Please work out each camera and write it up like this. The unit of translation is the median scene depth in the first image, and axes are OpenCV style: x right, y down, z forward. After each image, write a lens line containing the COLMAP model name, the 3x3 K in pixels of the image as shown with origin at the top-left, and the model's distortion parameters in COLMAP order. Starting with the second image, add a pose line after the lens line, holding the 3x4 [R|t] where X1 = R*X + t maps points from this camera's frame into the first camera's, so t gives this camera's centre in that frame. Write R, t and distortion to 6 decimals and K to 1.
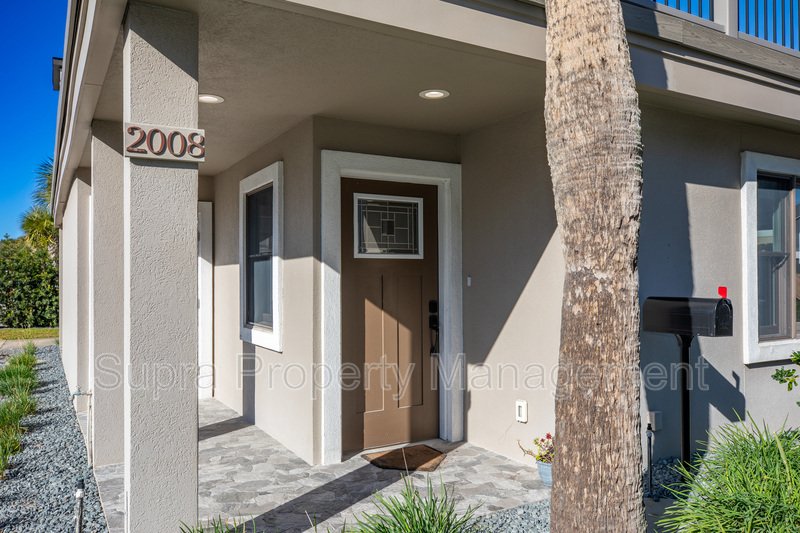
lens RADIAL K [[607.5, 0, 384.7], [0, 607.5, 272.0], [0, 0, 1]] dist [0.001274, 0.003660]
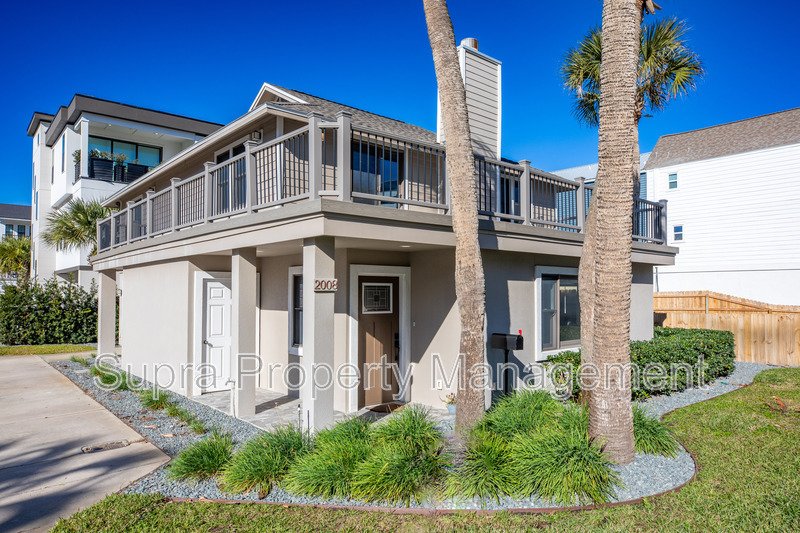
lens RADIAL K [[519.4, 0, 400.0], [0, 519.4, 266.5], [0, 0, 1]] dist [0.066652, -0.000349]
pose [[0.980714, 0.019118, 0.194513, -0.275287], [-0.011372, 0.999100, -0.040859, -0.113076], [-0.195119, 0.037859, 0.980049, -0.801289]]
